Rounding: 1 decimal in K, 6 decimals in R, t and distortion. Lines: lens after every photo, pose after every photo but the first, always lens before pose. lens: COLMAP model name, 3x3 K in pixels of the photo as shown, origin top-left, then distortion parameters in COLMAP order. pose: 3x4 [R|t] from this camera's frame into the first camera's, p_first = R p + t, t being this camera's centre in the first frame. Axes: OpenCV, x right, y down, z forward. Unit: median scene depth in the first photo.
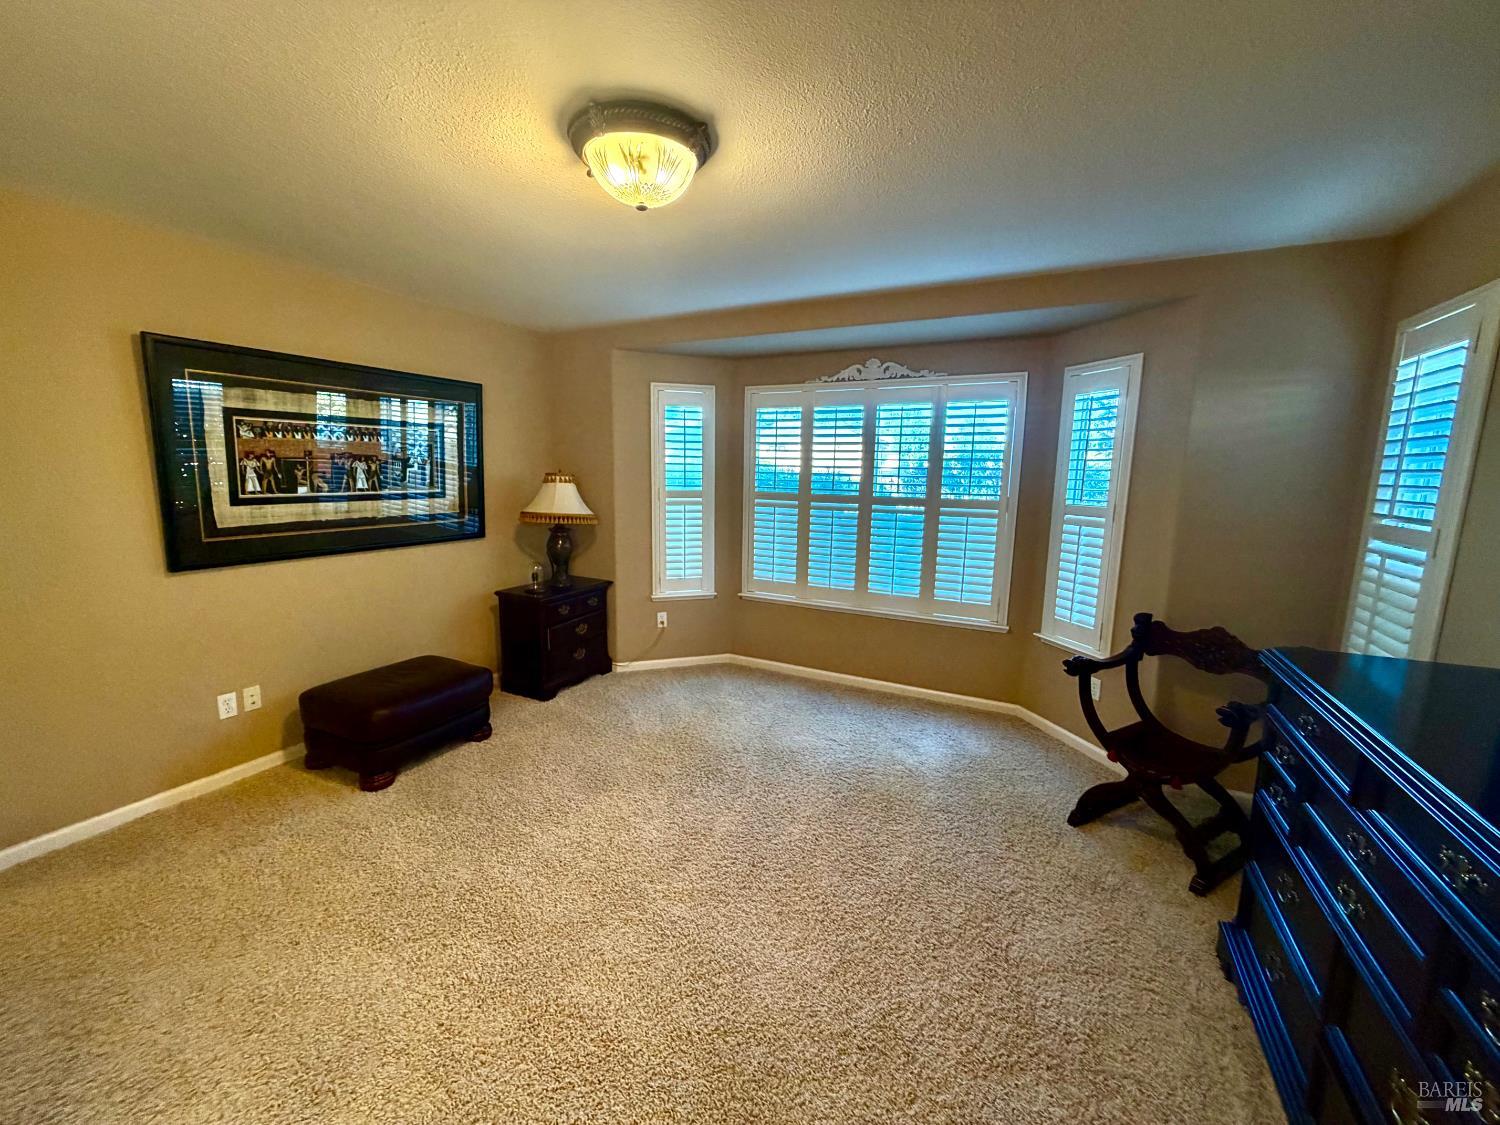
lens RADIAL K [[600.2, 0, 745.8], [0, 600.2, 559.3], [0, 0, 1]] dist [0.000977, -0.000249]
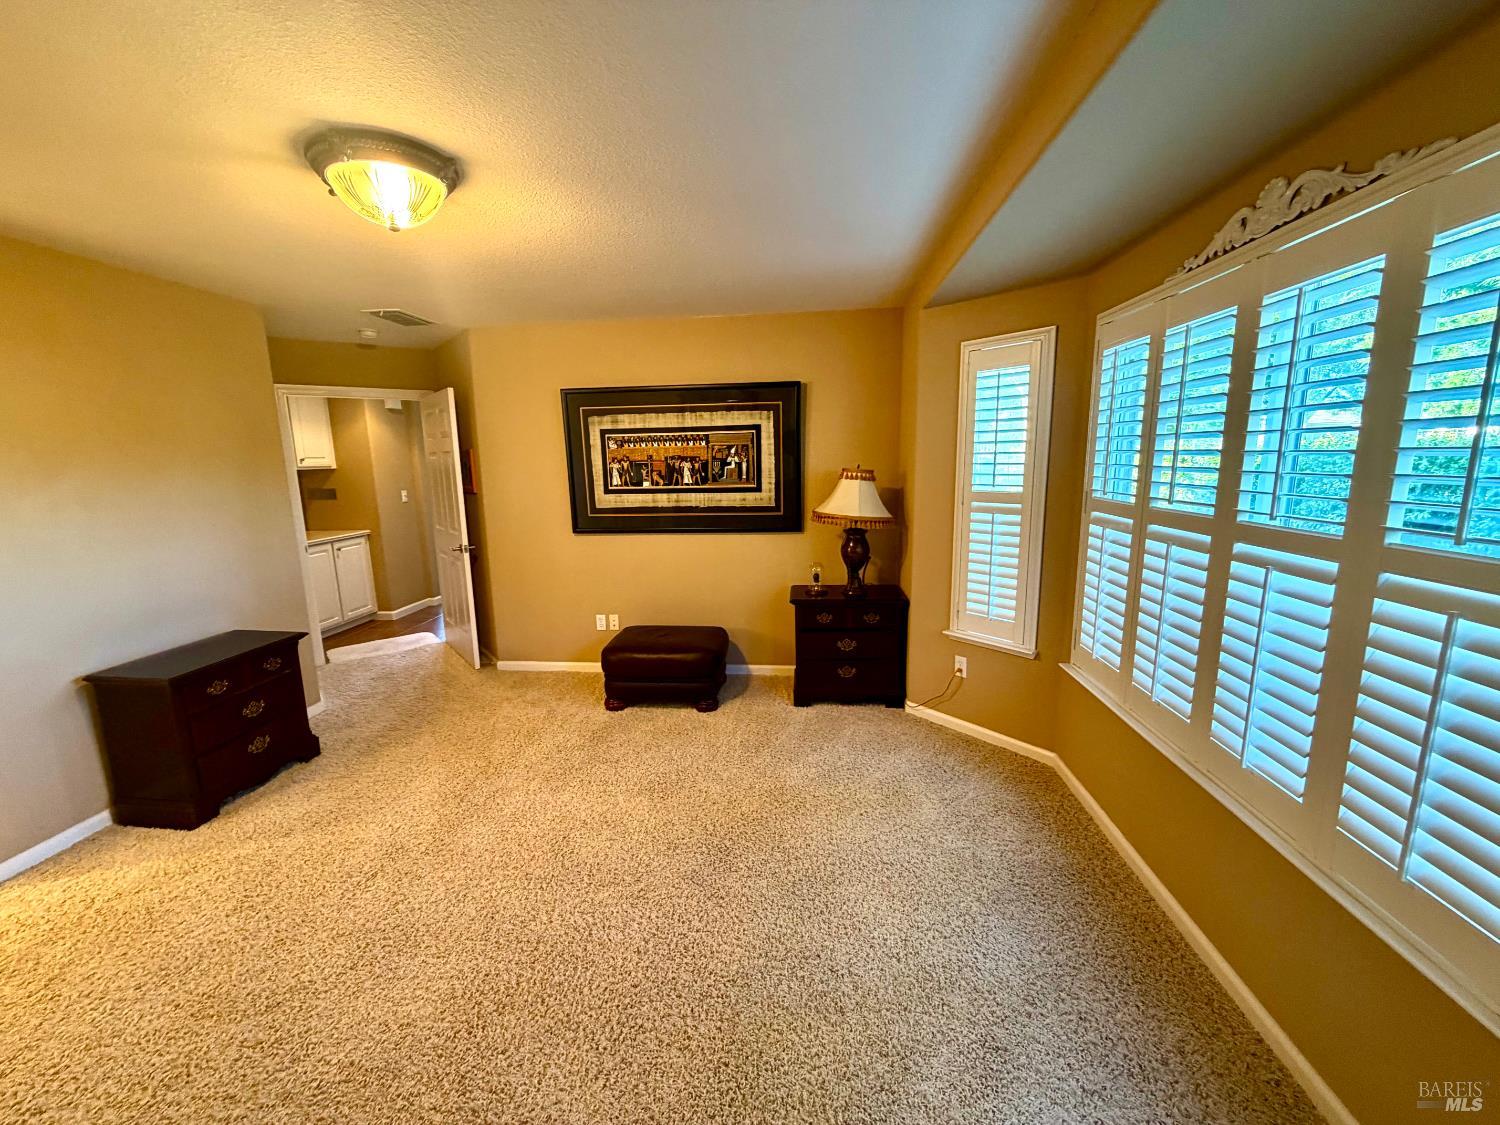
lens RADIAL K [[600.2, 0, 745.8], [0, 600.2, 559.3], [0, 0, 1]] dist [0.000977, -0.000249]
pose [[0.361732, 0.135452, -0.922390, 0.593668], [-0.115542, 0.988275, 0.099815, -0.100676], [0.925095, 0.070469, 0.373141, 0.657723]]
